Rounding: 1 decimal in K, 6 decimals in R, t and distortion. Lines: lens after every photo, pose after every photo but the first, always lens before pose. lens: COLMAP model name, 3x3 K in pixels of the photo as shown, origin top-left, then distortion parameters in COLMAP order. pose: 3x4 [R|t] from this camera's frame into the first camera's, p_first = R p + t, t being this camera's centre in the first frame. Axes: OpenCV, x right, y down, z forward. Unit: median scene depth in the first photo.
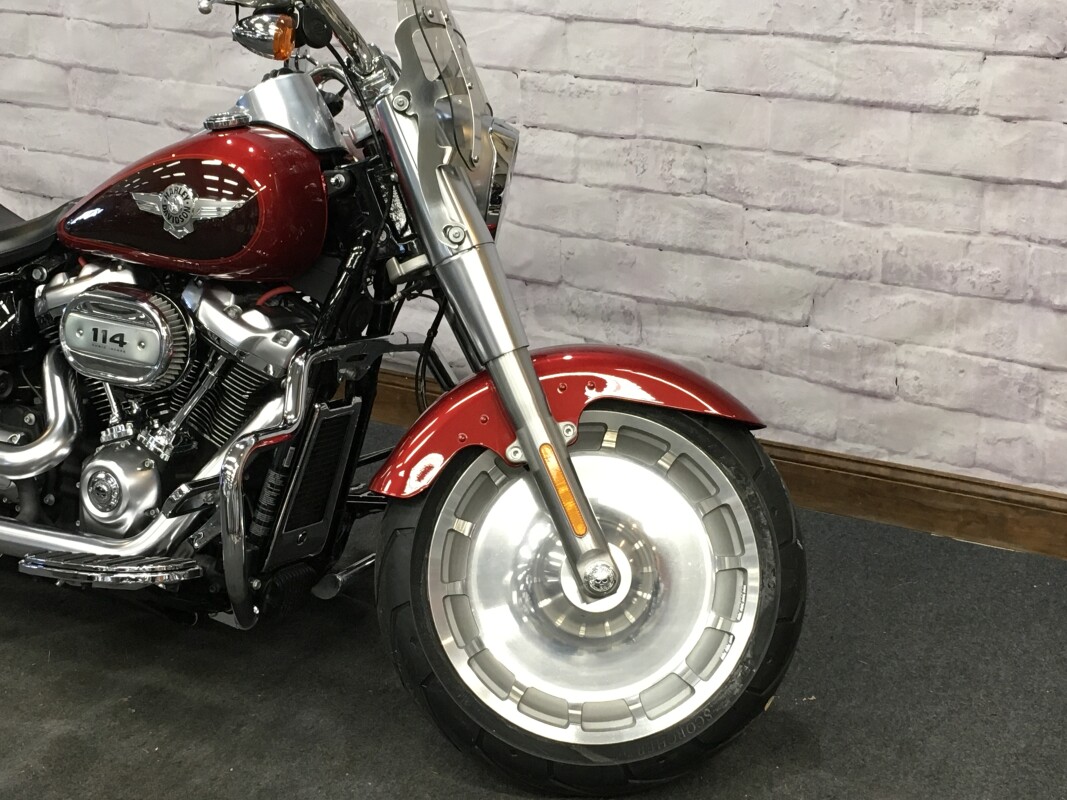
lens RADIAL K [[1675.5, 0, 527.7], [0, 1675.5, 395.8], [0, 0, 1]] dist [0.062581, 0.000000]
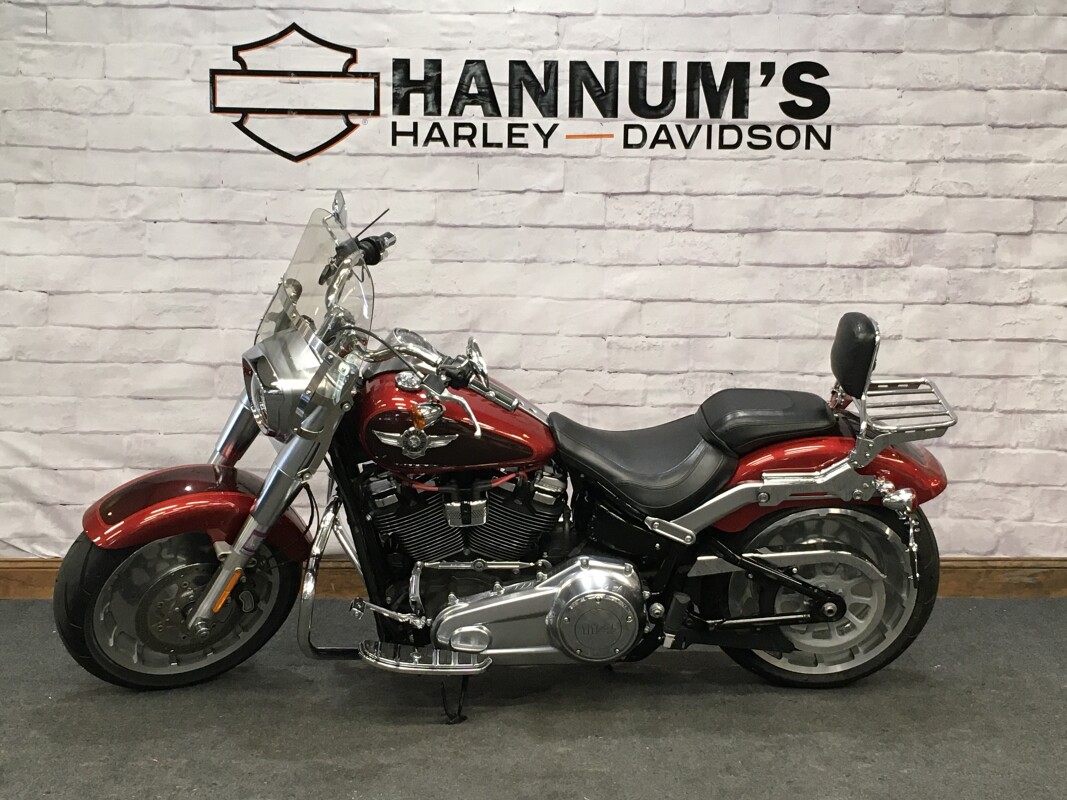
lens RADIAL K [[1675.5, 0, 533.9], [0, 1675.5, 403.5], [0, 0, 1]] dist [0.062581, 0.000000]
pose [[0.877328, -0.064011, 0.475603, -0.846943], [0.166895, 0.969898, -0.177327, 0.135189], [-0.449936, 0.234949, 0.861601, -0.296368]]
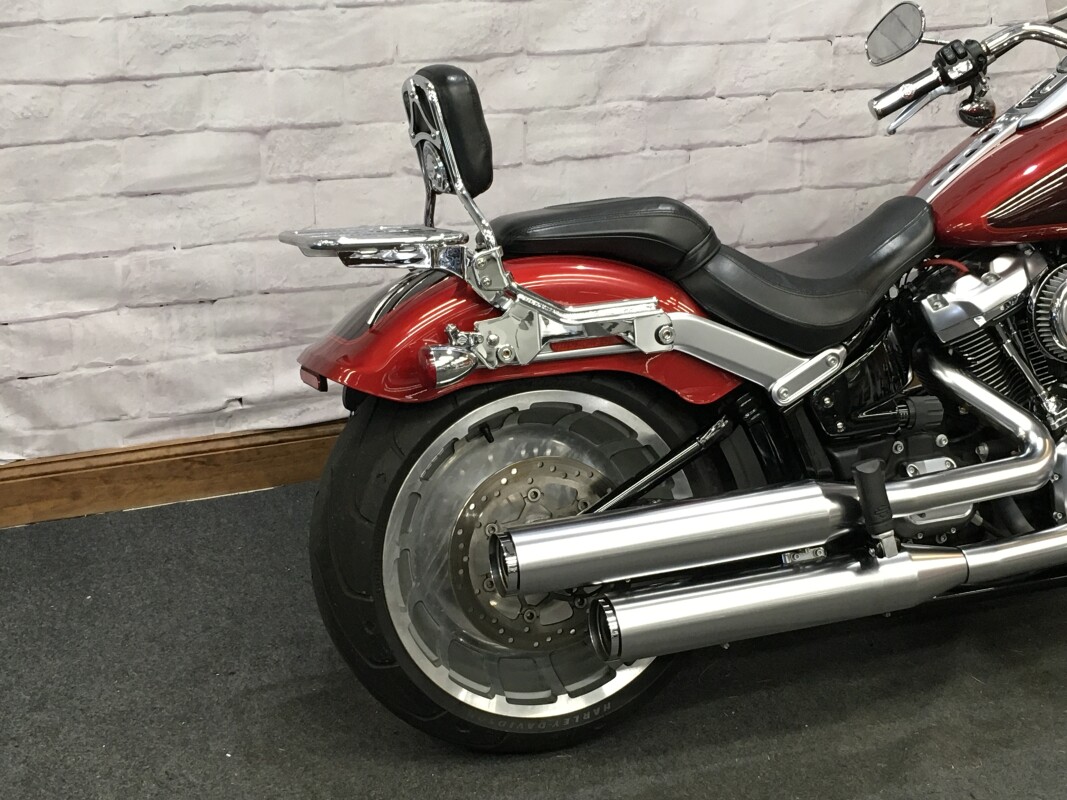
lens RADIAL K [[1675.5, 0, 533.7], [0, 1675.5, 397.4], [0, 0, 1]] dist [0.062581, 0.000000]
pose [[0.679396, -0.272558, 0.681274, -0.957672], [0.276267, 0.955148, 0.106622, -0.152059], [-0.679778, 0.115774, 0.724222, 0.421087]]
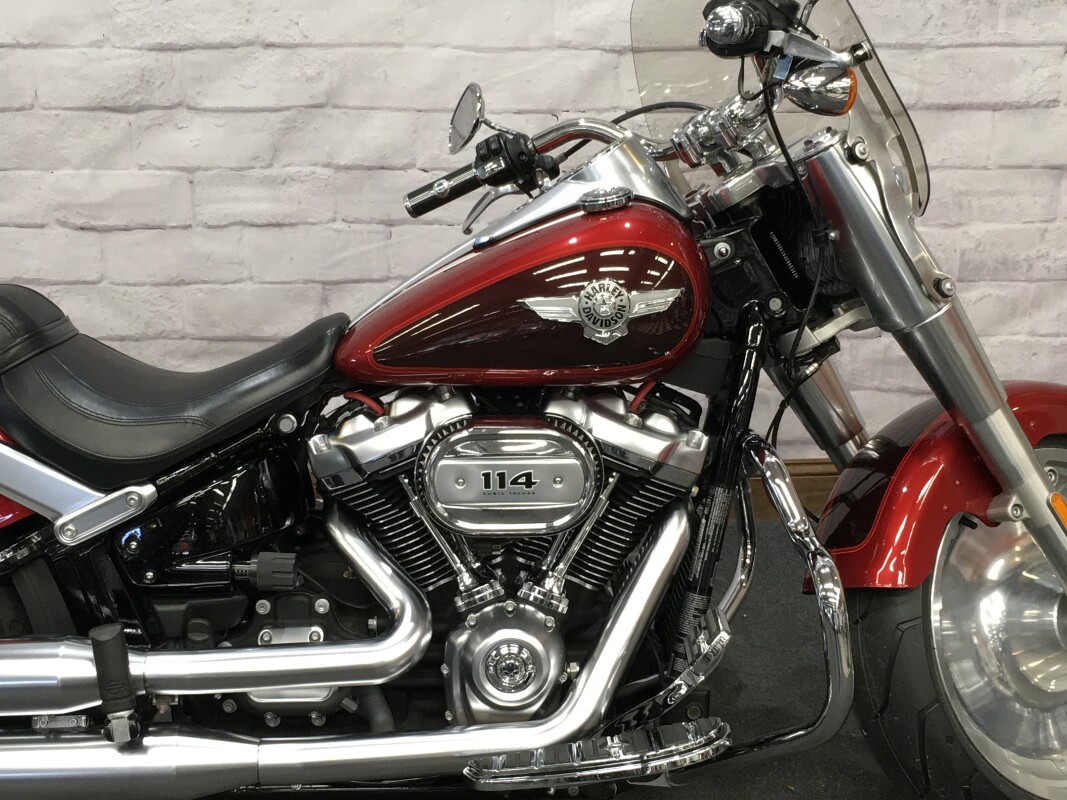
lens RADIAL K [[1675.5, 0, 538.3], [0, 1675.5, 397.2], [0, 0, 1]] dist [0.062581, 0.000000]
pose [[0.869382, -0.179278, 0.460472, -0.489083], [0.183641, 0.982343, 0.035741, -0.081477], [-0.458749, 0.053489, 0.886955, 0.221173]]
